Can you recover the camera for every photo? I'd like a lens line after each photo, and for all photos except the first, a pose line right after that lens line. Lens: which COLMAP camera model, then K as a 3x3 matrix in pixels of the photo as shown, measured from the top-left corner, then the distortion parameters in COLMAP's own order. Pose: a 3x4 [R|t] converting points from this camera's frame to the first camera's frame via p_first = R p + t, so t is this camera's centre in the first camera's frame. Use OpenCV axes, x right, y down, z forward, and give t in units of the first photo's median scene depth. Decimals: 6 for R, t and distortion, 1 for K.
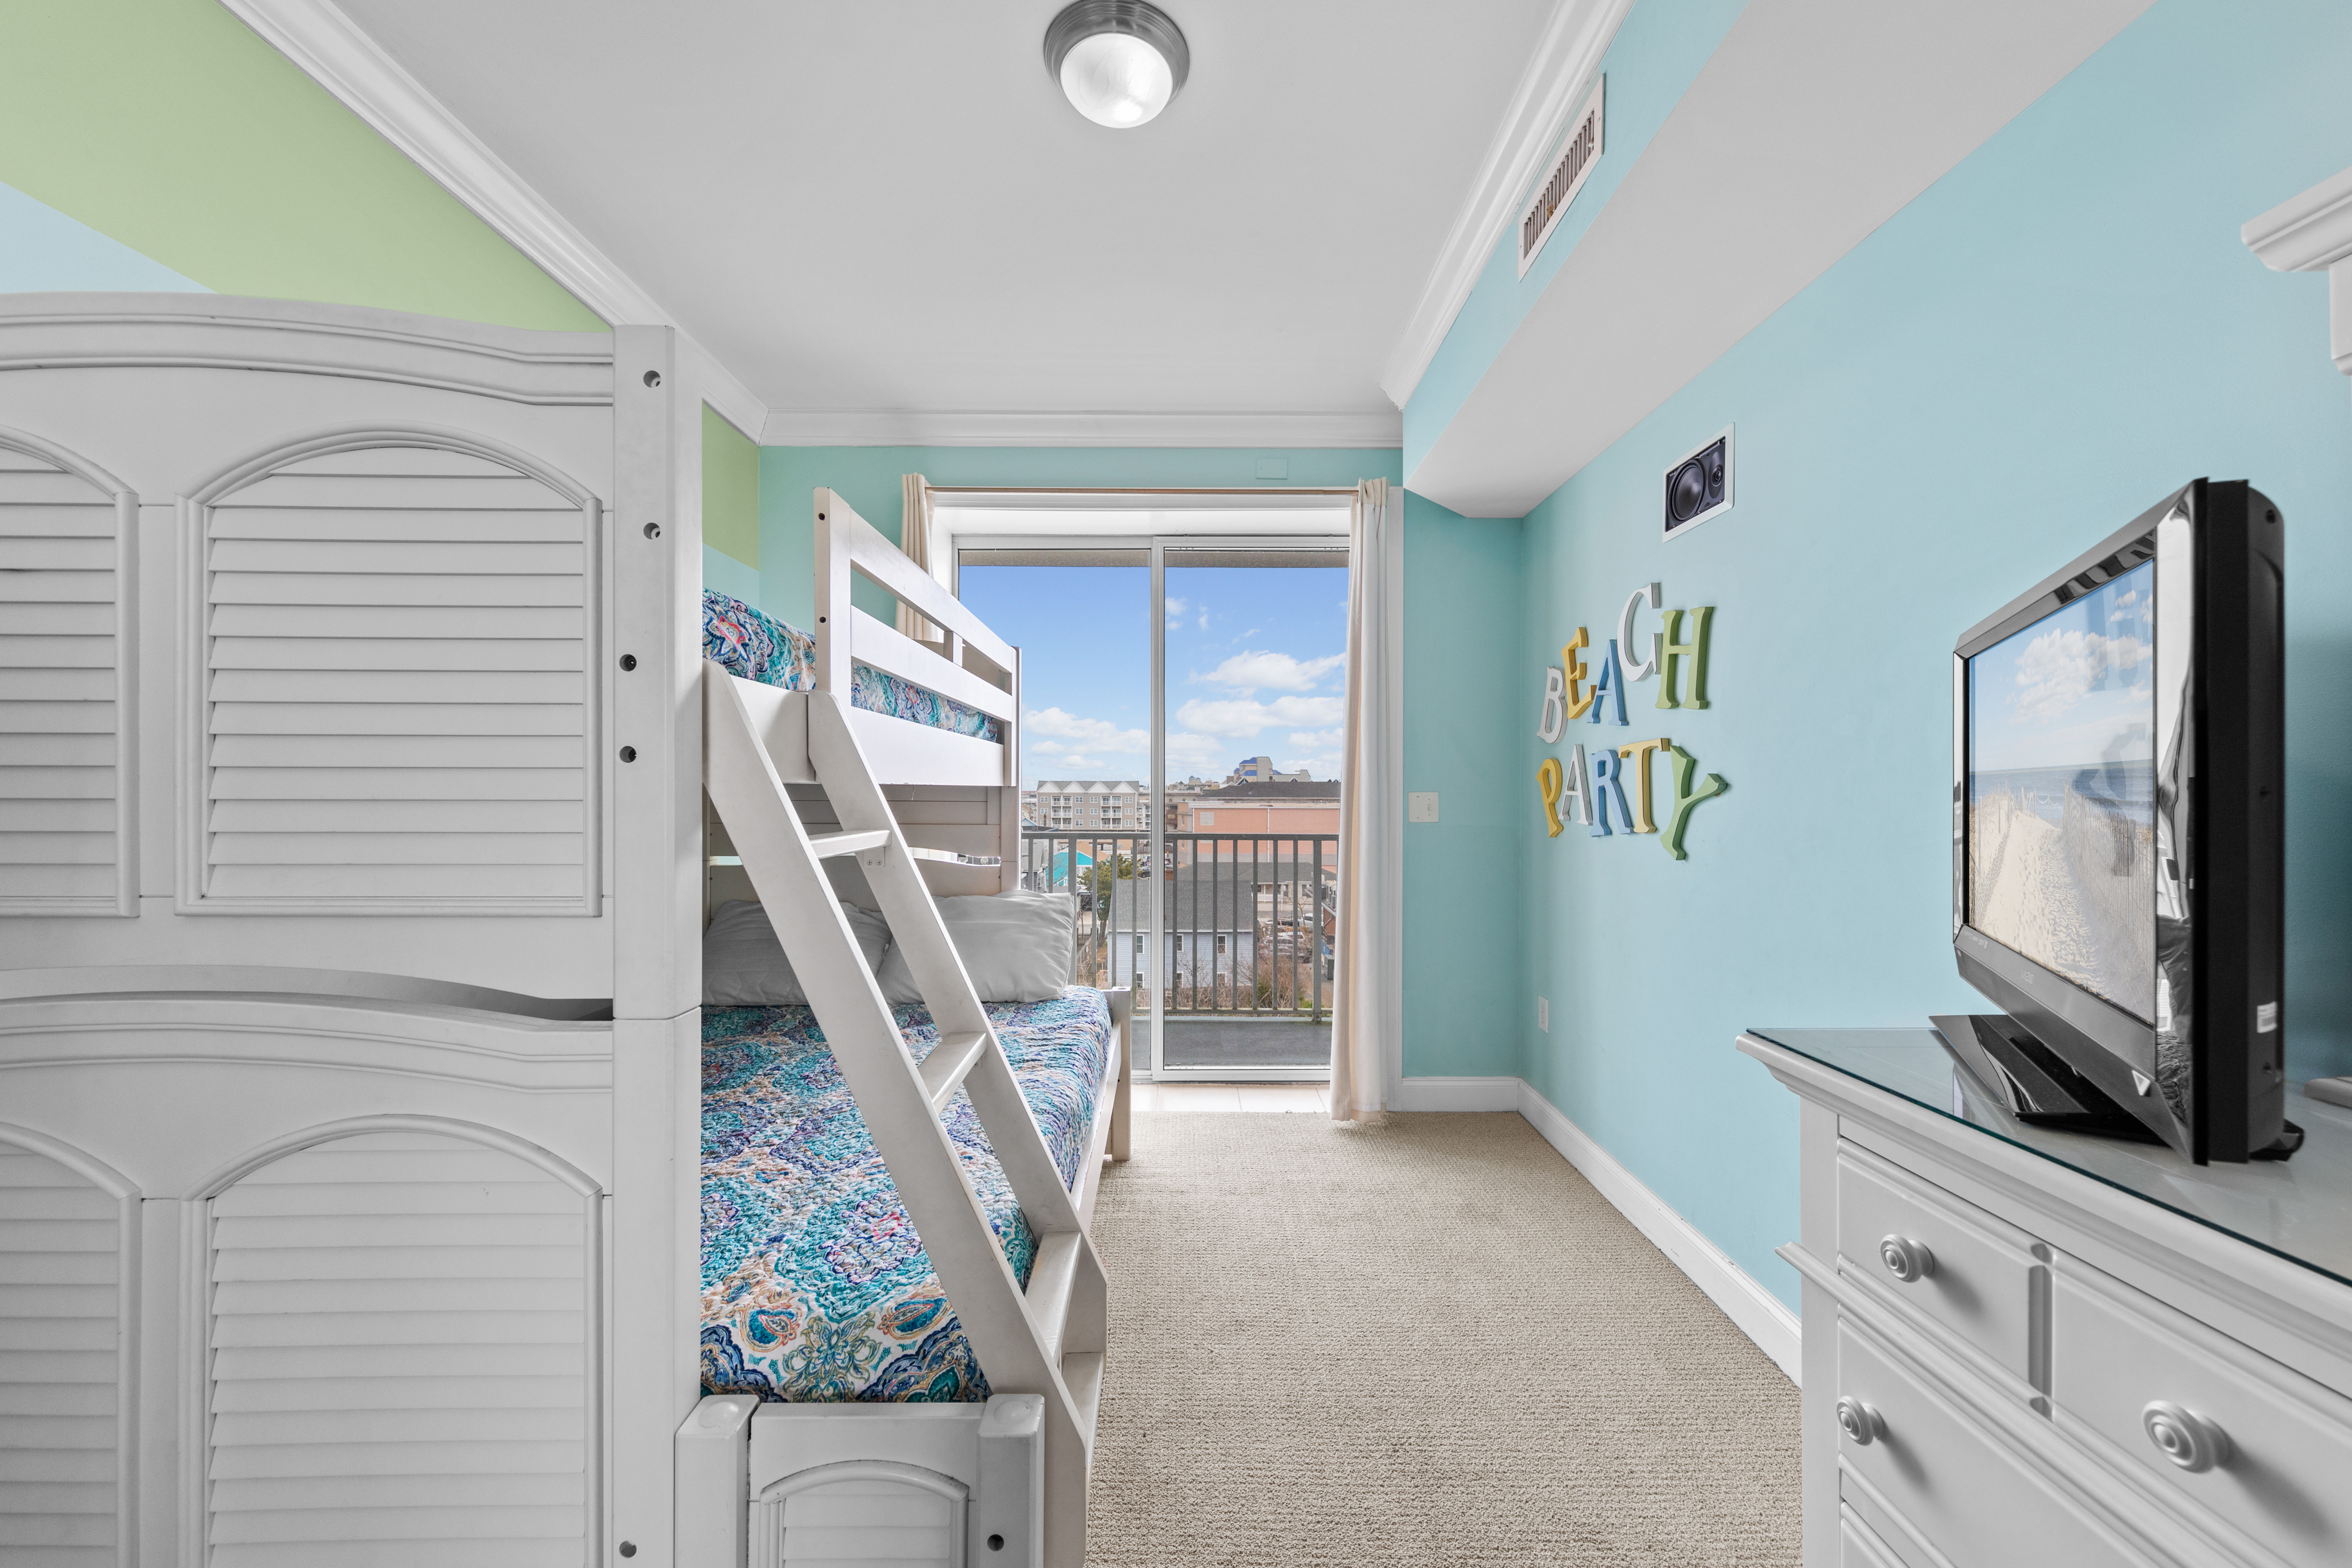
lens RADIAL K [[846.3, 0, 1189.1], [0, 846.3, 788.9], [0, 0, 1]] dist [0.009671, -0.002305]
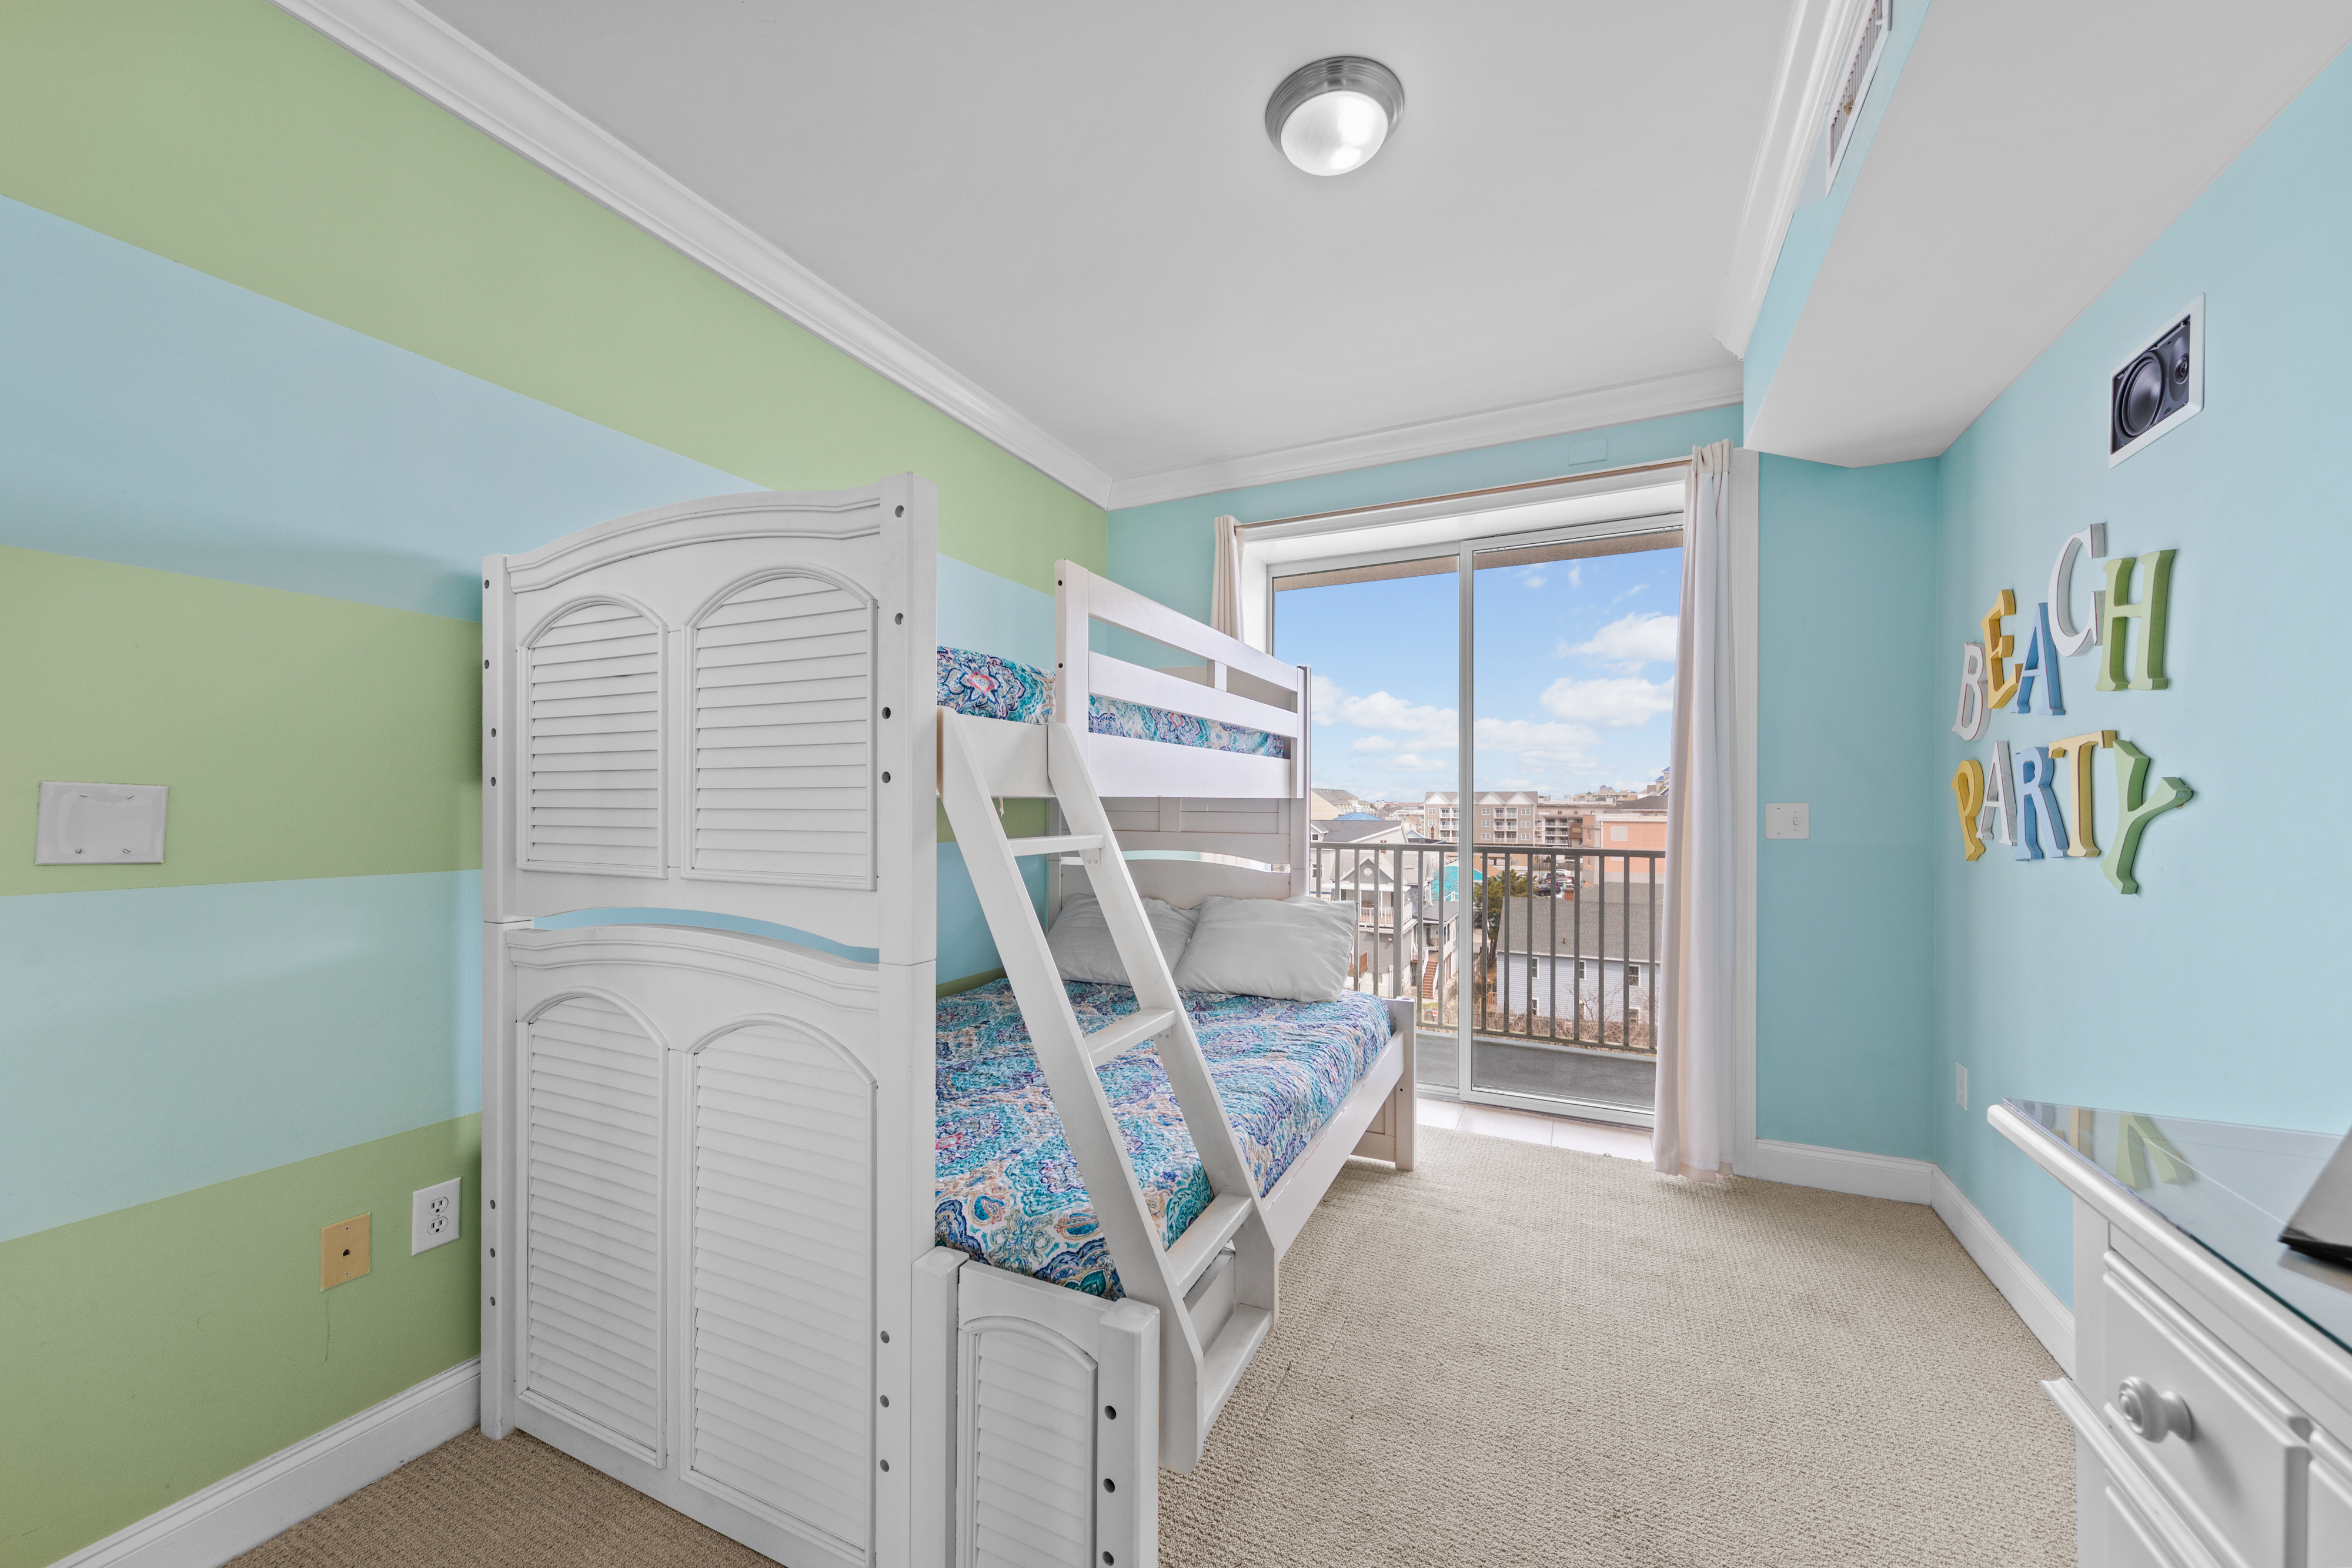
lens RADIAL K [[855.8, 0, 1202.0], [0, 855.8, 796.7], [0, 0, 1]] dist [0.010700, -0.003090]
pose [[0.904535, -0.004718, -0.426374, 0.169547], [0.002834, 0.999983, -0.005053, 0.000199], [0.426391, 0.003362, 0.904533, -0.028712]]
